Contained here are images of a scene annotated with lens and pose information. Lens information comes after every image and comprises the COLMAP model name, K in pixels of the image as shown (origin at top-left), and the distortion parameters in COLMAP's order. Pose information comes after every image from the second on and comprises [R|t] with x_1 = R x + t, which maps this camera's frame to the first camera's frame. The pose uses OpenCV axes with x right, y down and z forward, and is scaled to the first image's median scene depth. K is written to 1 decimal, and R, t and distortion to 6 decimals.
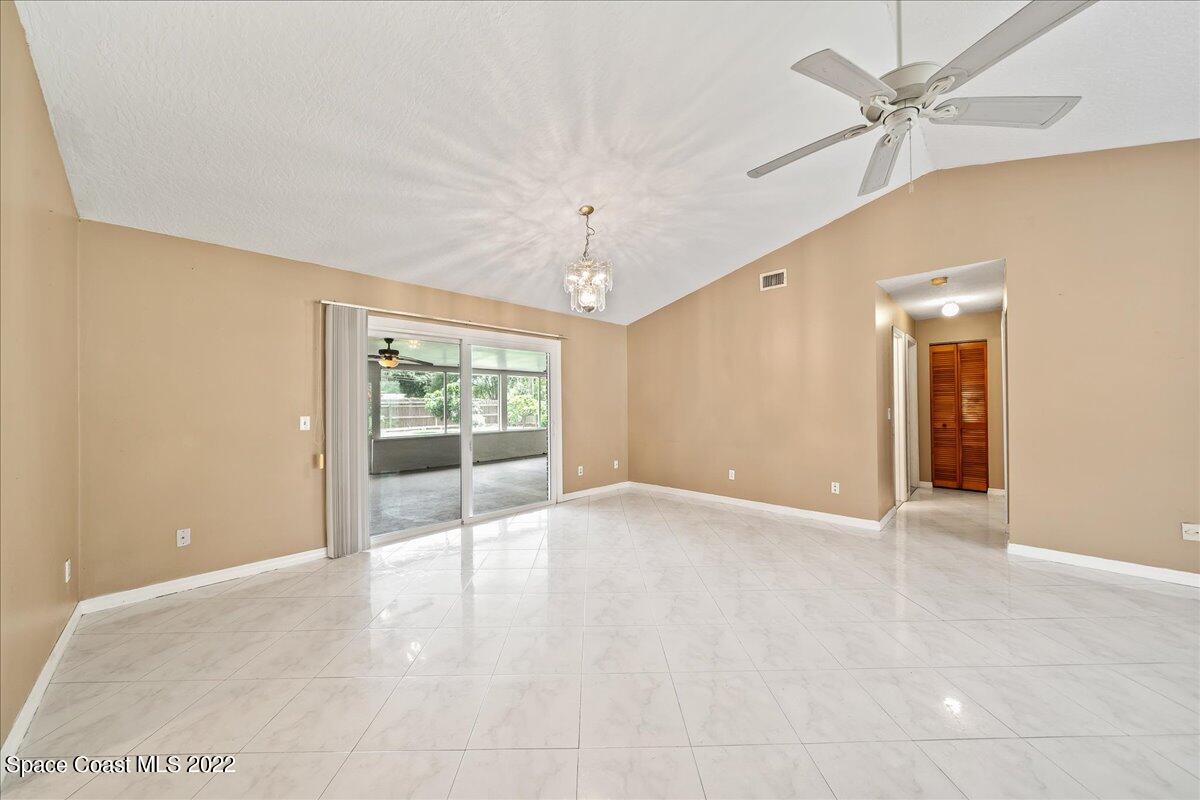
lens RADIAL K [[411.8, 0, 603.4], [0, 411.8, 405.0], [0, 0, 1]] dist [-0.012310, -0.000161]
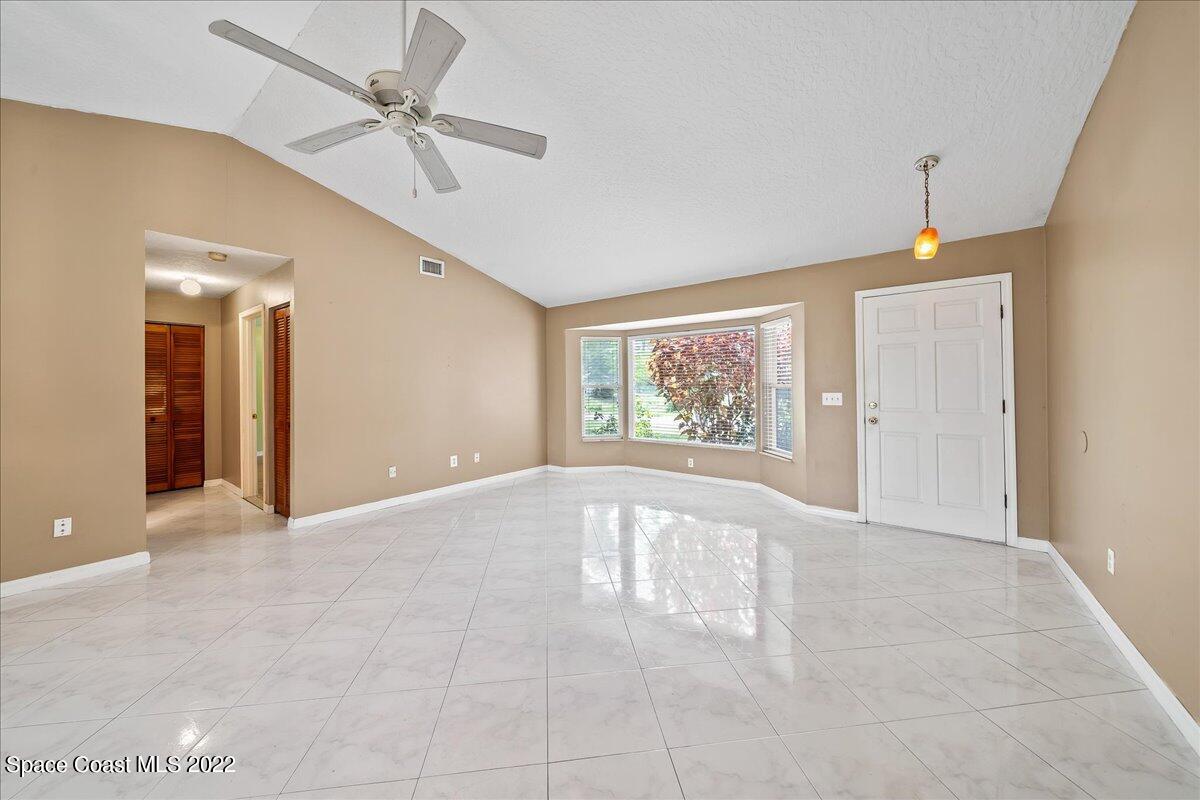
lens RADIAL K [[411.8, 0, 600.6], [0, 411.8, 384.0], [0, 0, 1]] dist [-0.012310, -0.000161]
pose [[-0.109800, 0.009033, 0.993913, -0.122812], [0.017112, 0.999828, -0.007196, -0.000865], [-0.993806, 0.016218, -0.109936, 0.198239]]
